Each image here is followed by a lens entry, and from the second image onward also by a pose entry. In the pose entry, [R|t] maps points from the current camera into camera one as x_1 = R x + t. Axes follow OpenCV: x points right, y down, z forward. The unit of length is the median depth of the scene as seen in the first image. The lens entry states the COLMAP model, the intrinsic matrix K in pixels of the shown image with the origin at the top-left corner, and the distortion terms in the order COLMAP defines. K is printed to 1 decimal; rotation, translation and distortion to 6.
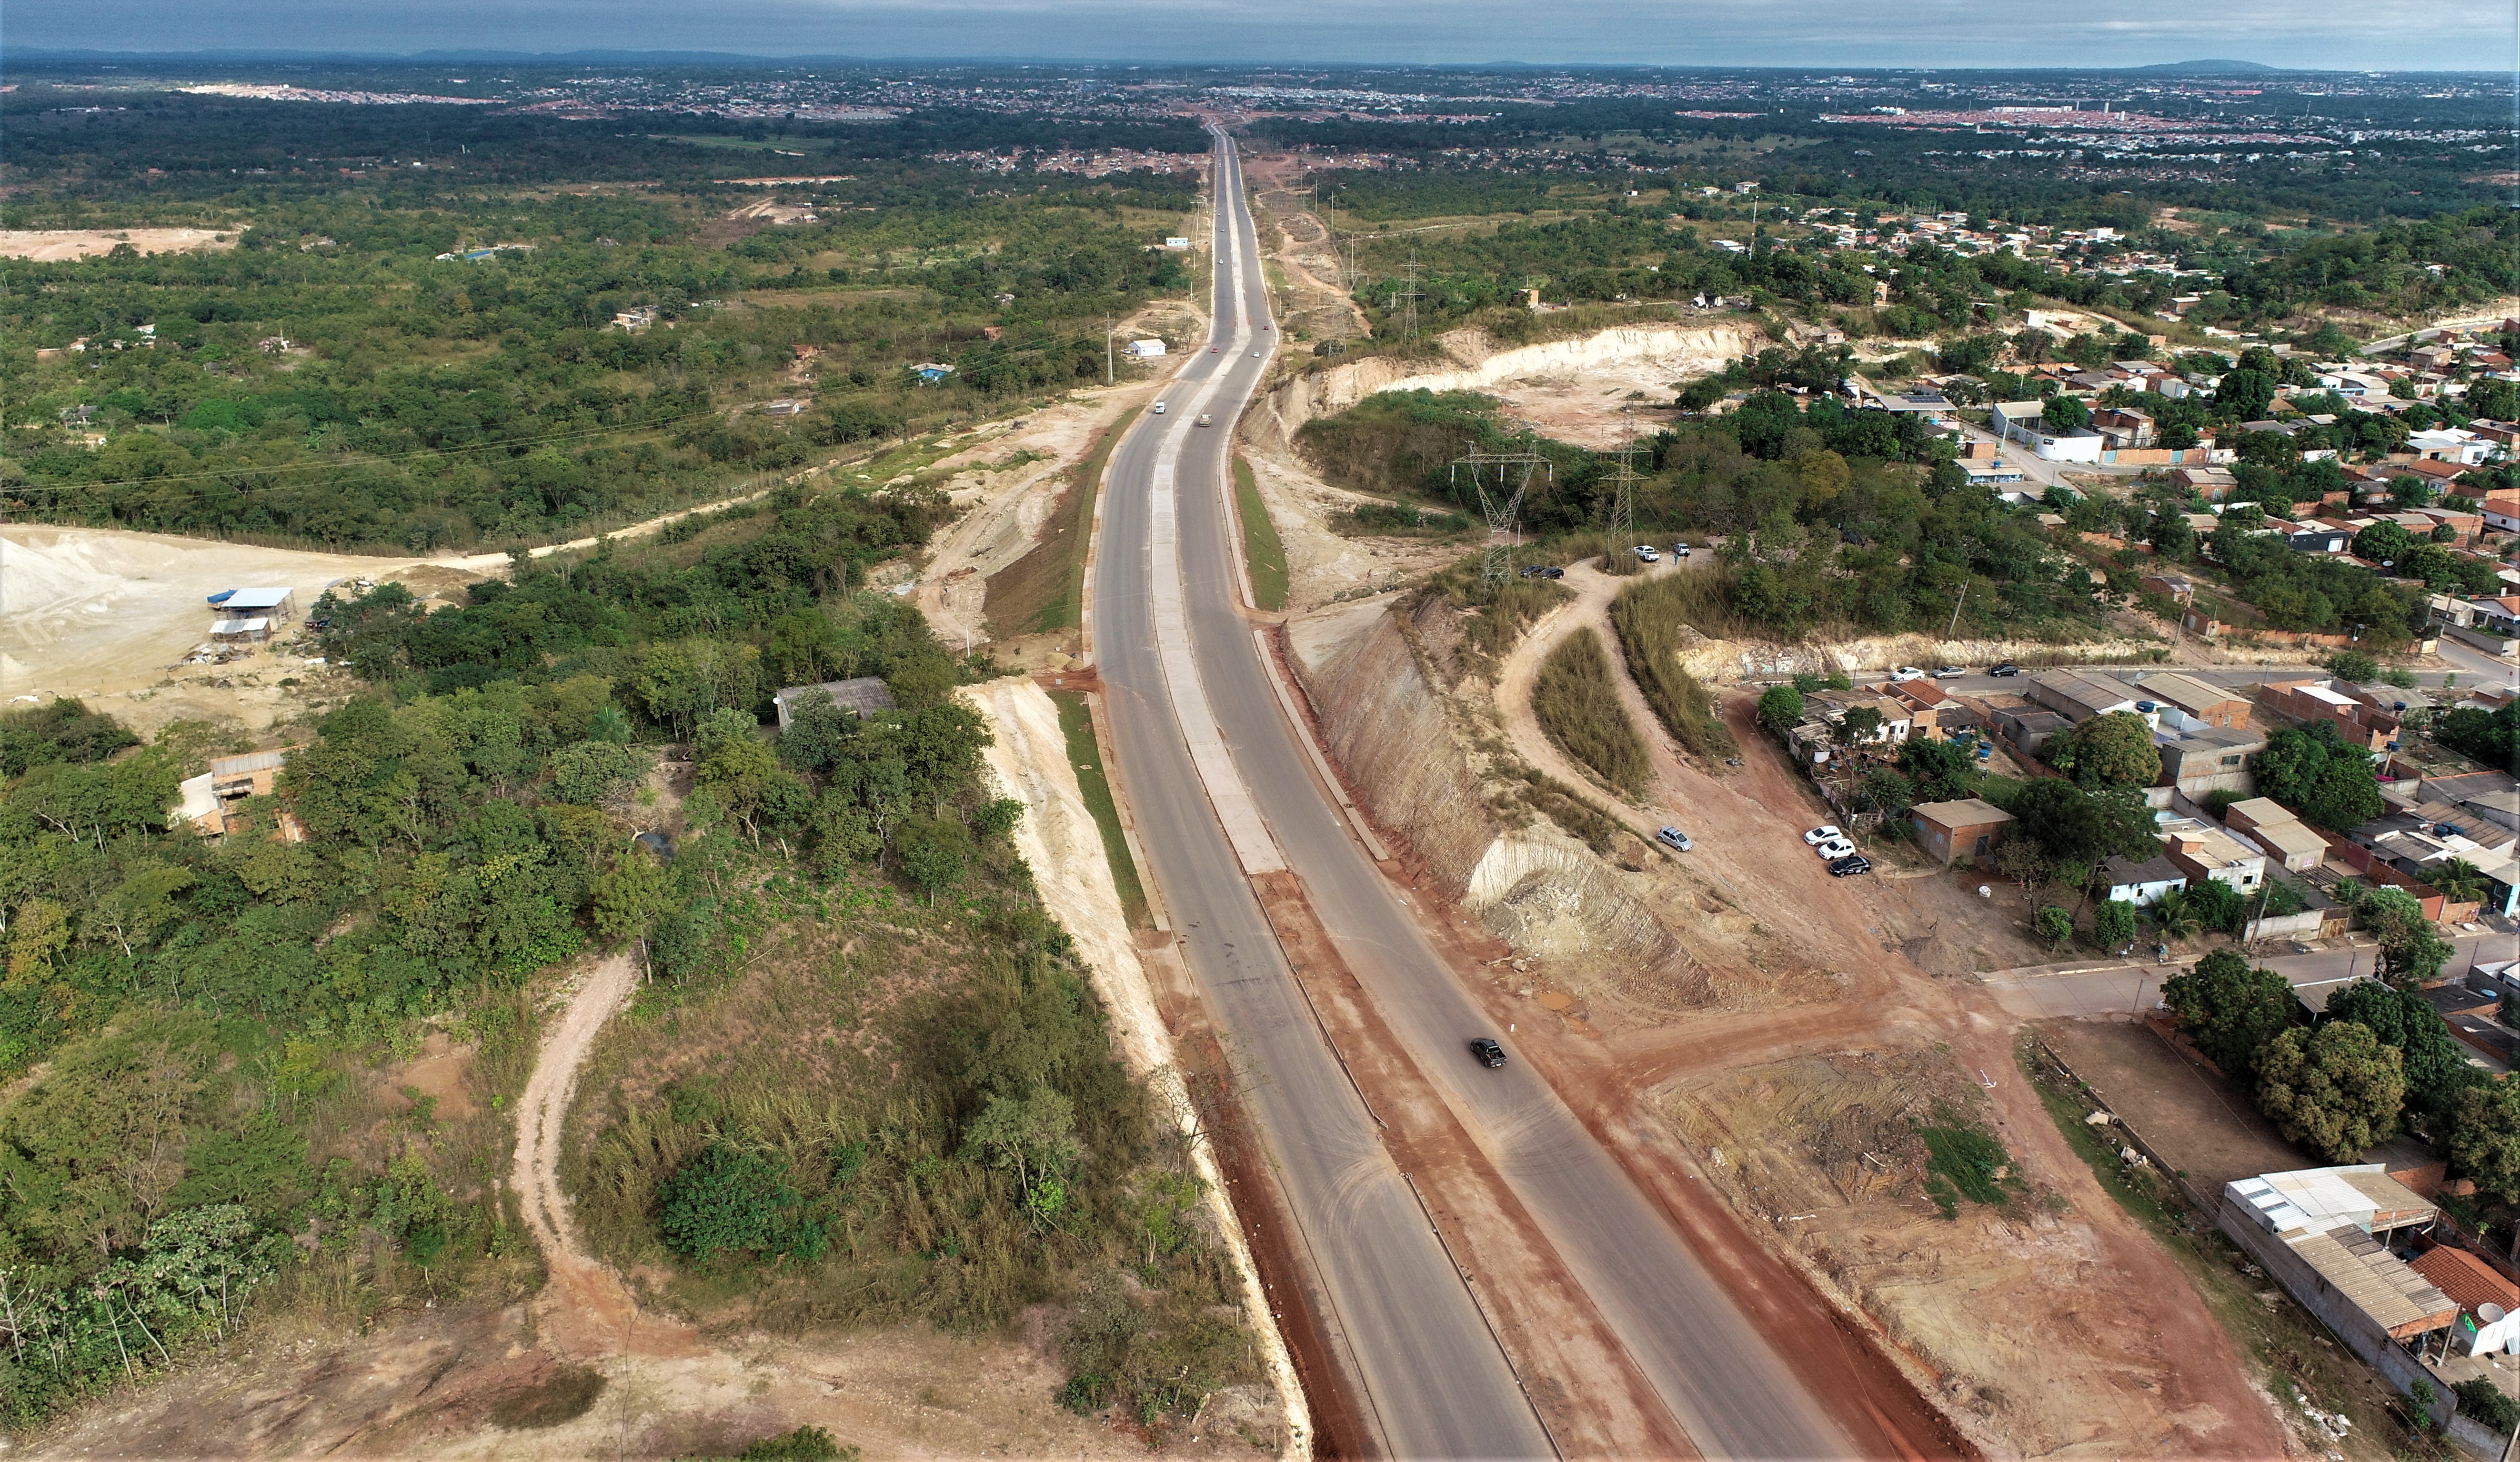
lens RADIAL K [[1770.2, 0, 1264.7], [0, 1770.2, 701.4], [0, 0, 1]] dist [-0.017754, 0.007338]
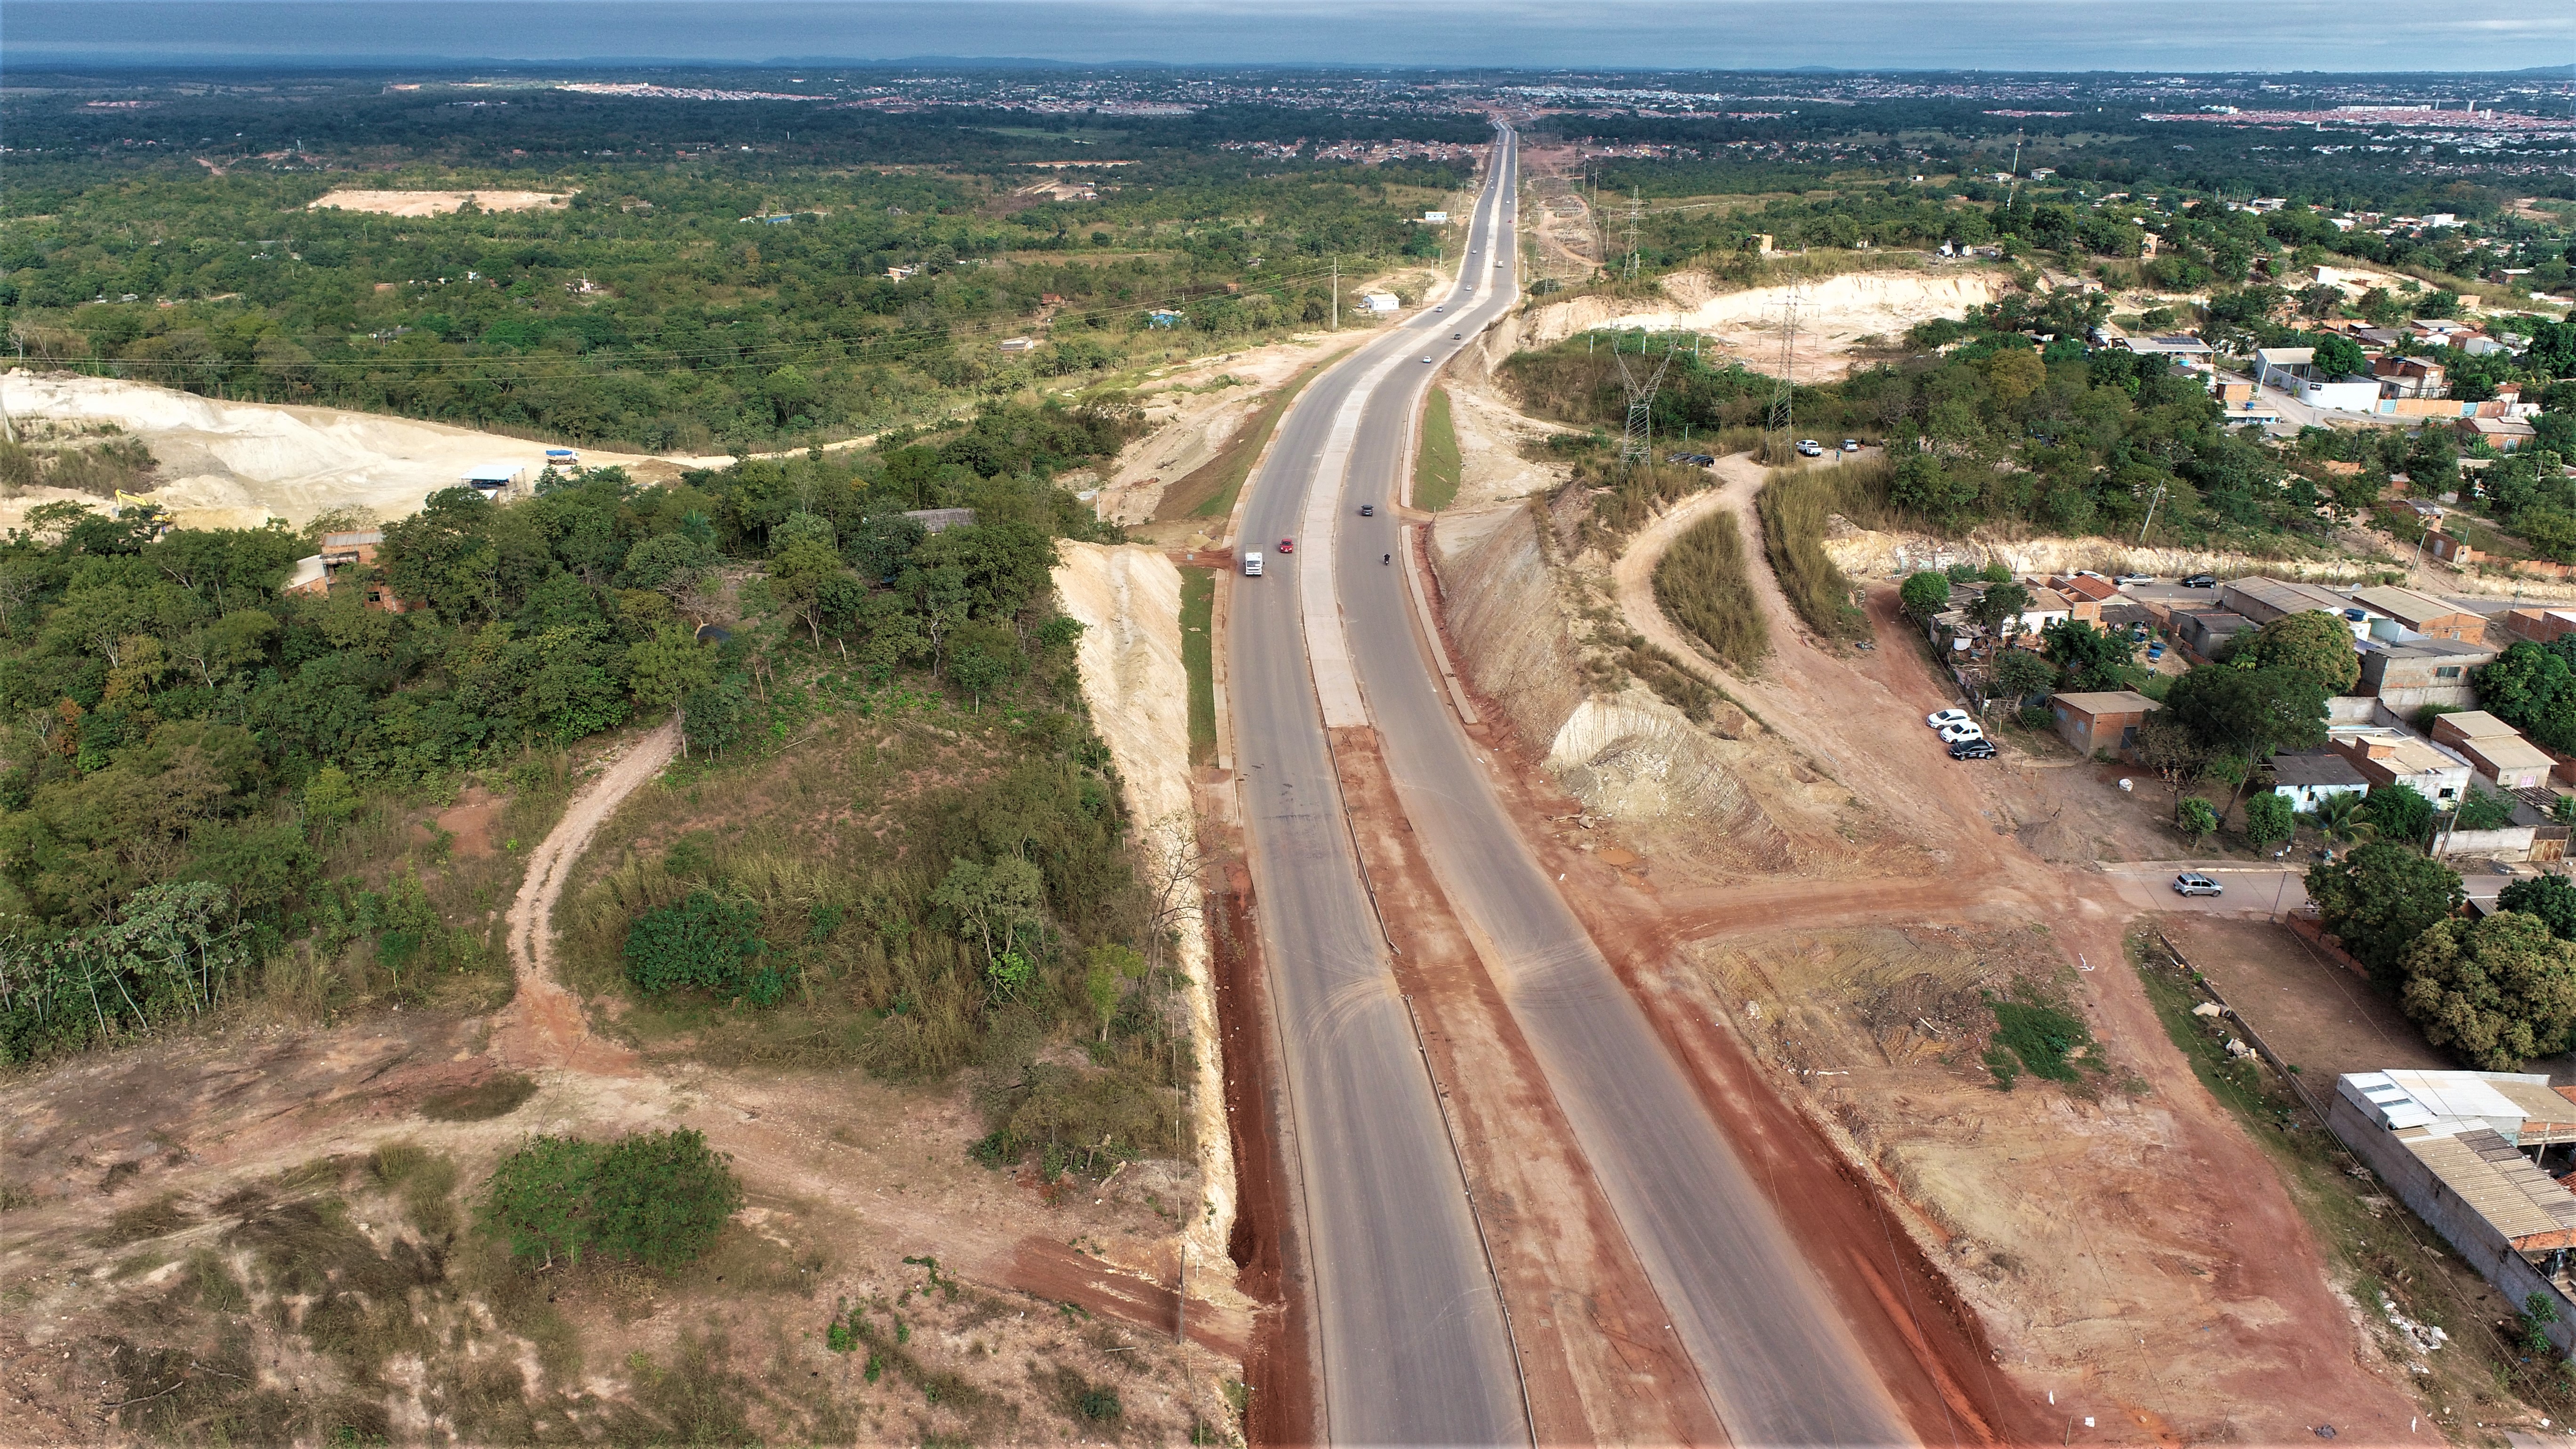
lens RADIAL K [[1733.2, 0, 1288.0], [0, 1733.2, 724.5], [0, 0, 1]] dist [-0.018018, 0.008022]
pose [[0.985993, 0.057324, -0.156629, 0.110232], [-0.057697, 0.998332, 0.002168, 0.089638], [0.156492, 0.006899, 0.987655, 0.057402]]
